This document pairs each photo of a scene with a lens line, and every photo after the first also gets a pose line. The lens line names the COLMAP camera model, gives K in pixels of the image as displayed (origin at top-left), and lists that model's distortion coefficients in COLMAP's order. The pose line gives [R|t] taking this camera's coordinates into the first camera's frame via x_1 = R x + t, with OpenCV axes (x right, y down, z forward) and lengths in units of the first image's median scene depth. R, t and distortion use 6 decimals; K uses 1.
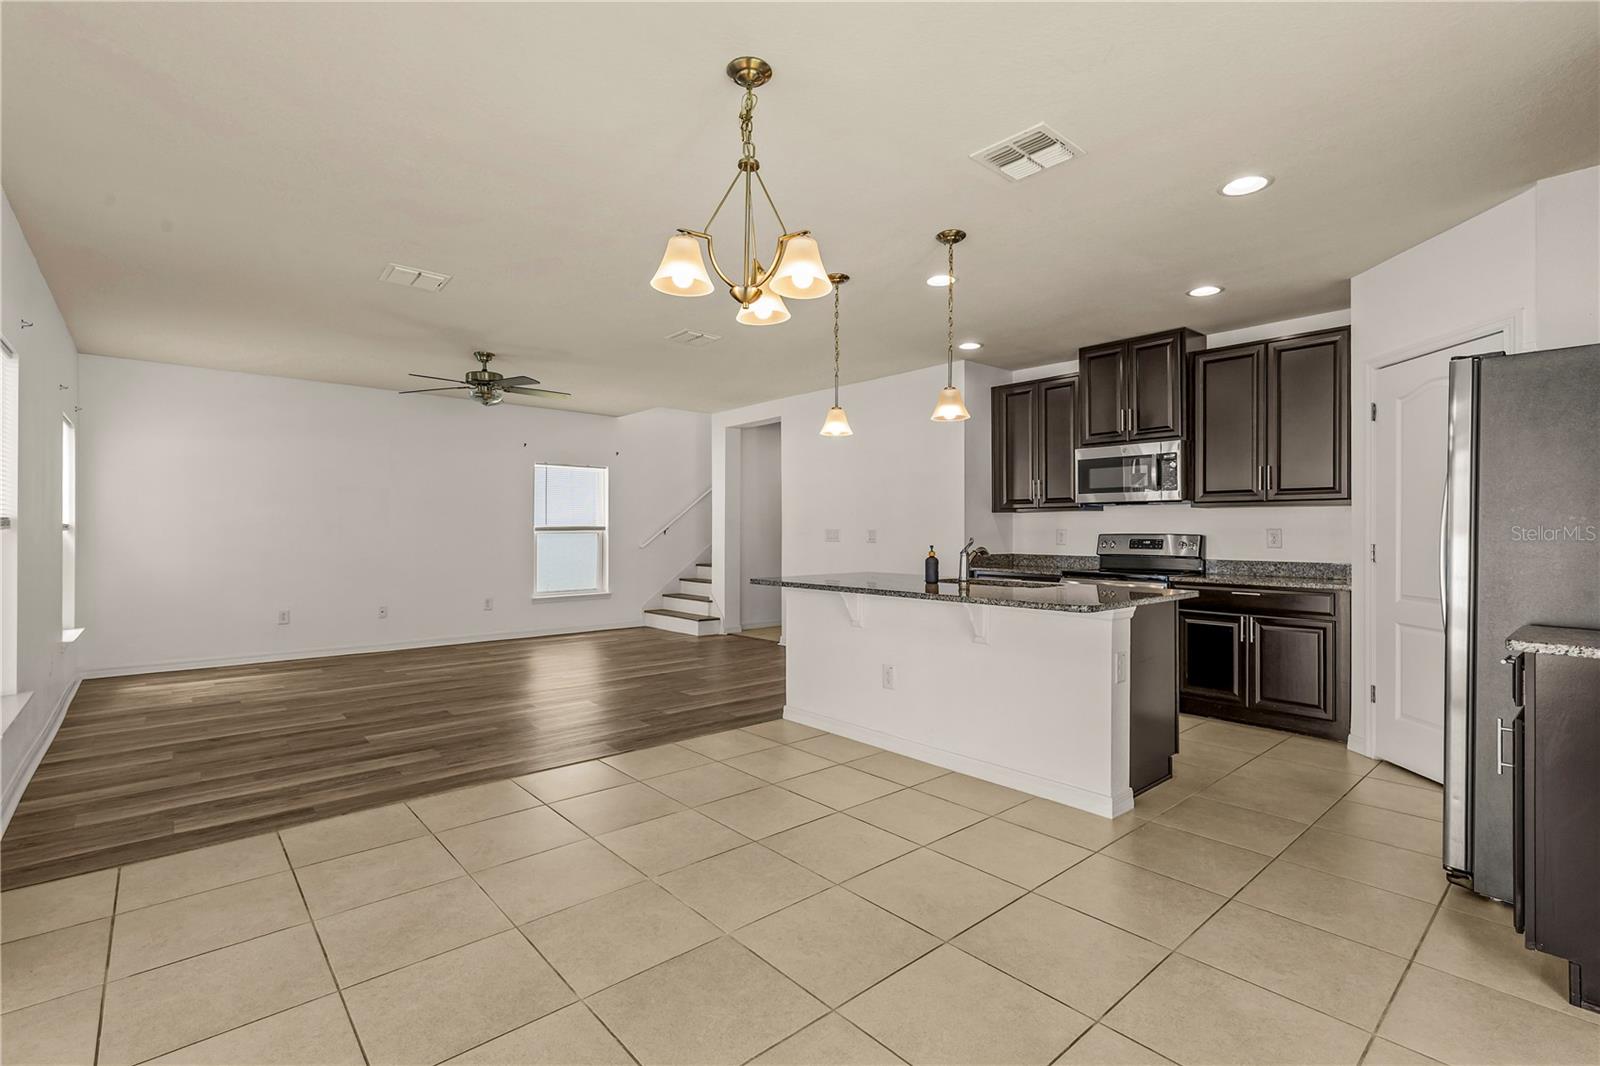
lens RADIAL K [[721.2, 0, 802.1], [0, 721.2, 529.5], [0, 0, 1]] dist [0.007649, -0.001205]
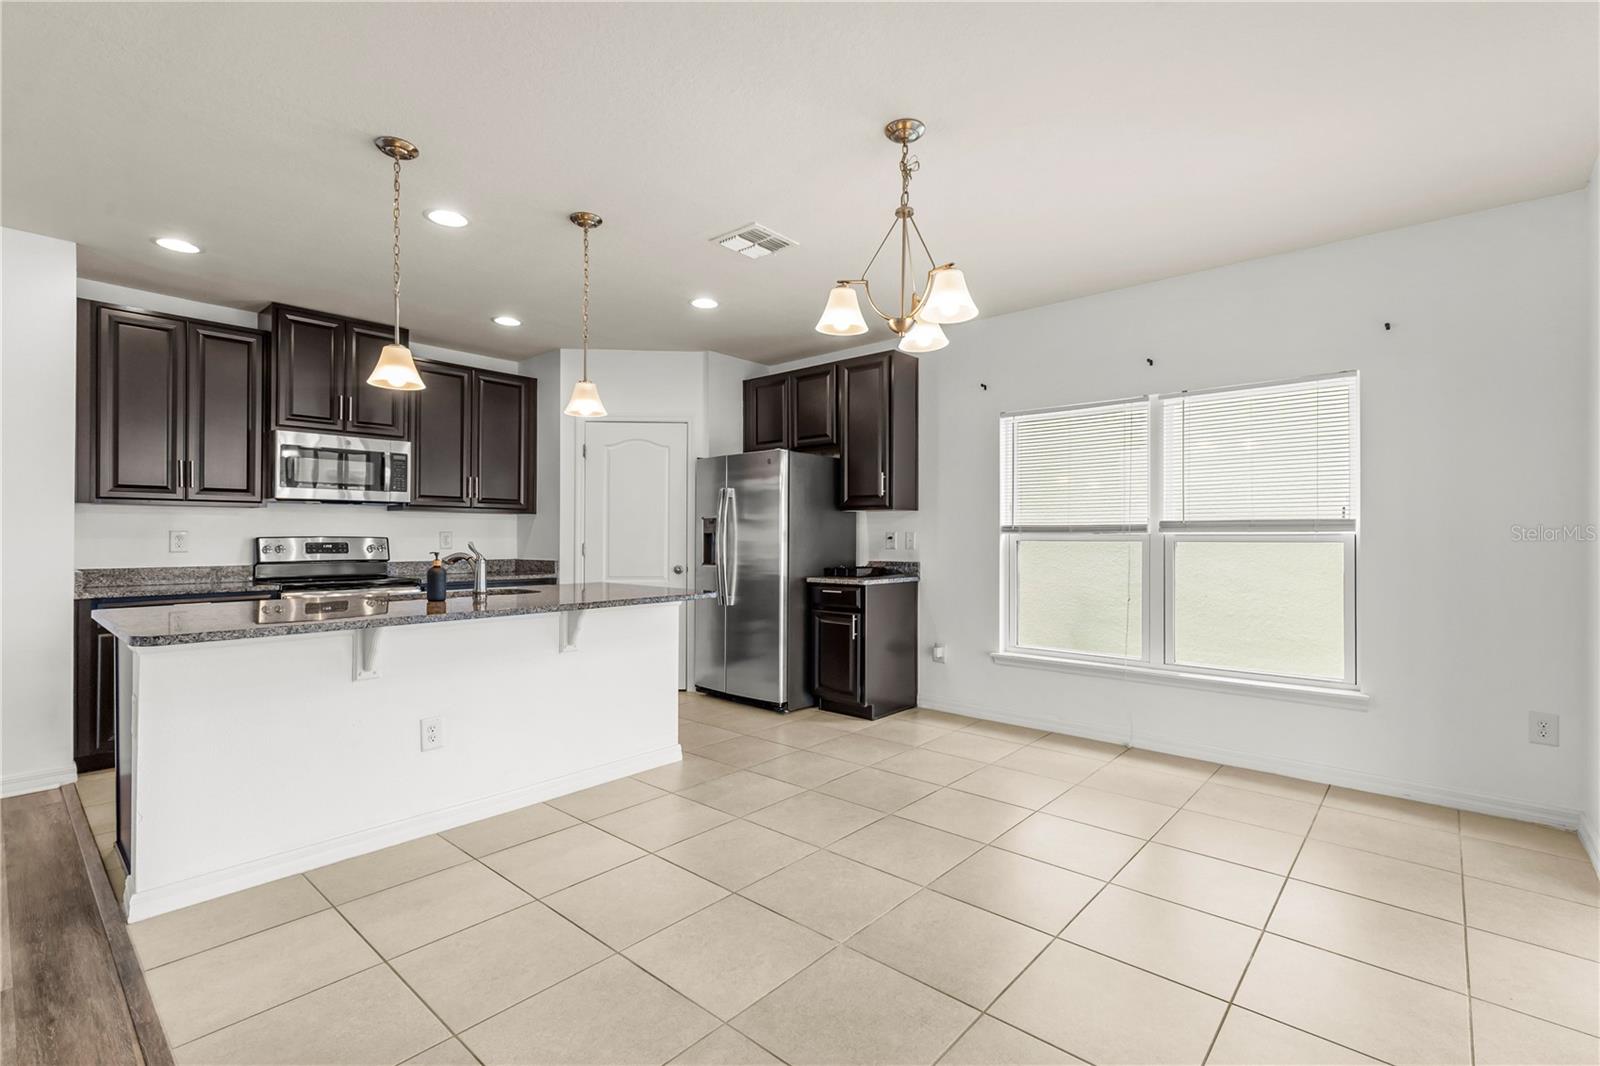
lens RADIAL K [[721.2, 0, 803.2], [0, 721.2, 530.1], [0, 0, 1]] dist [0.007649, -0.001205]
pose [[-0.119459, 0.006400, 0.992818, -0.519002], [-0.003970, 0.999968, -0.006924, 0.001980], [-0.992831, -0.004769, -0.119430, 0.568289]]
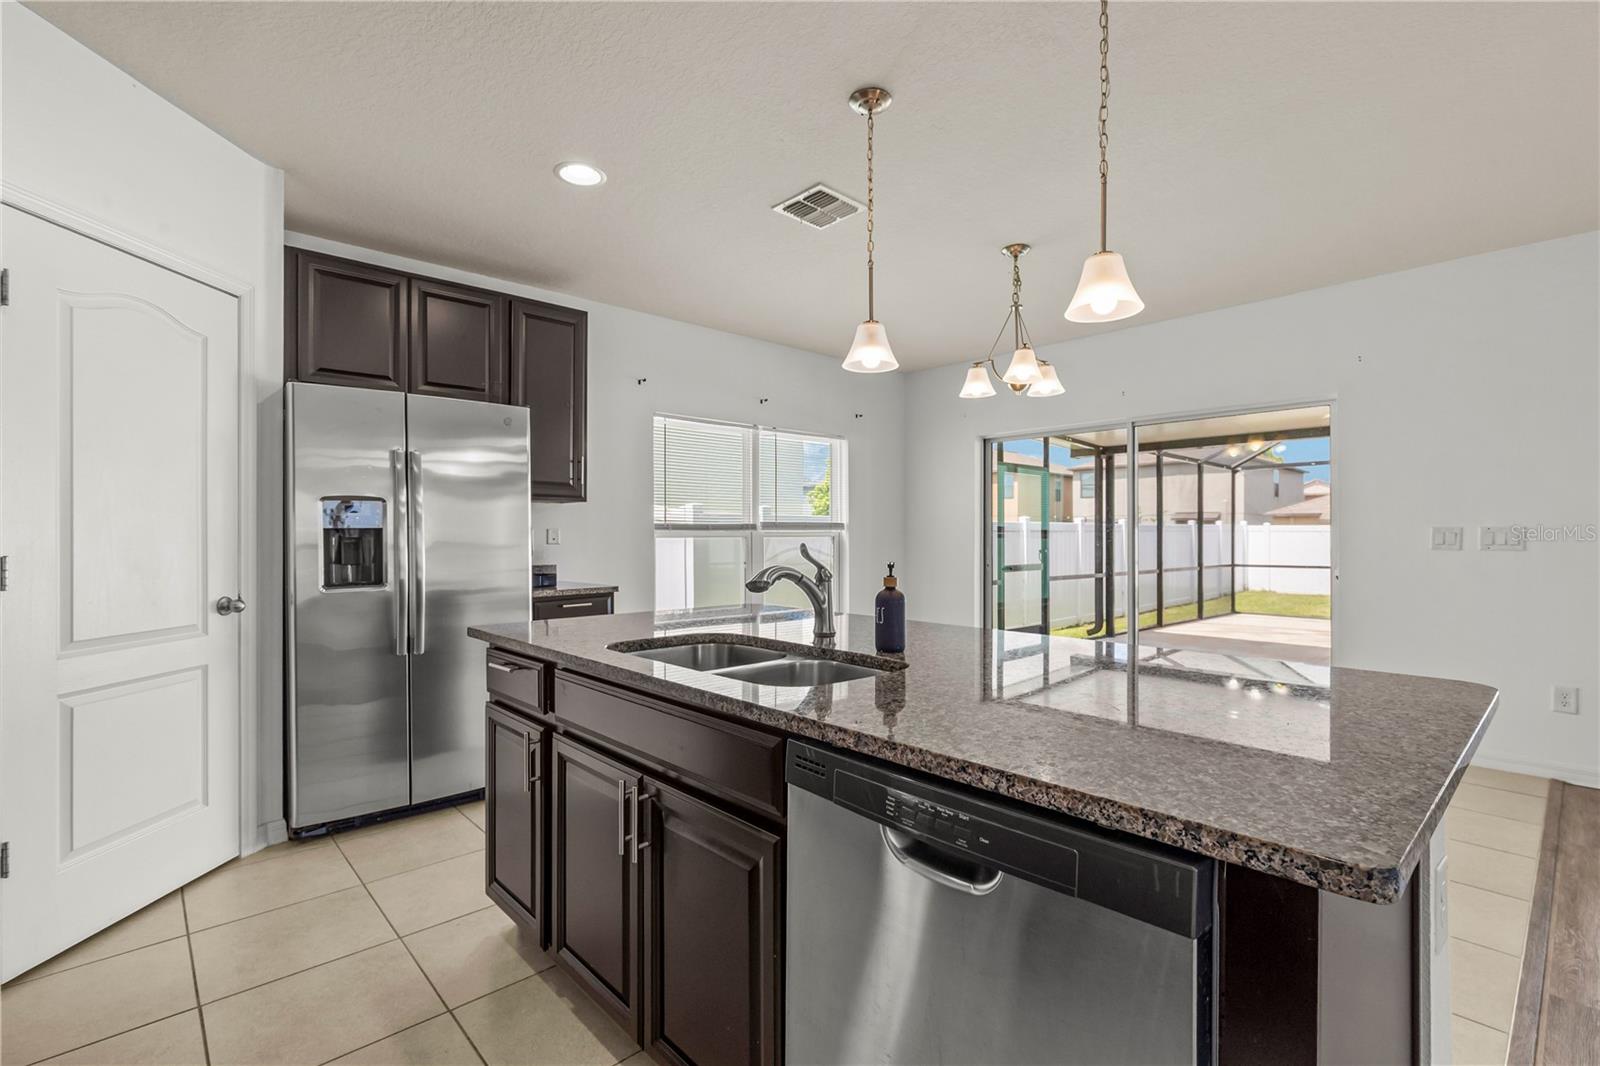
lens RADIAL K [[721.2, 0, 810.1], [0, 721.2, 537.6], [0, 0, 1]] dist [0.007649, -0.001205]
pose [[-0.999724, -0.001139, -0.023446, 0.193181], [-0.001203, 0.999996, 0.002714, 0.004941], [0.023443, 0.002742, -0.999721, 1.157392]]
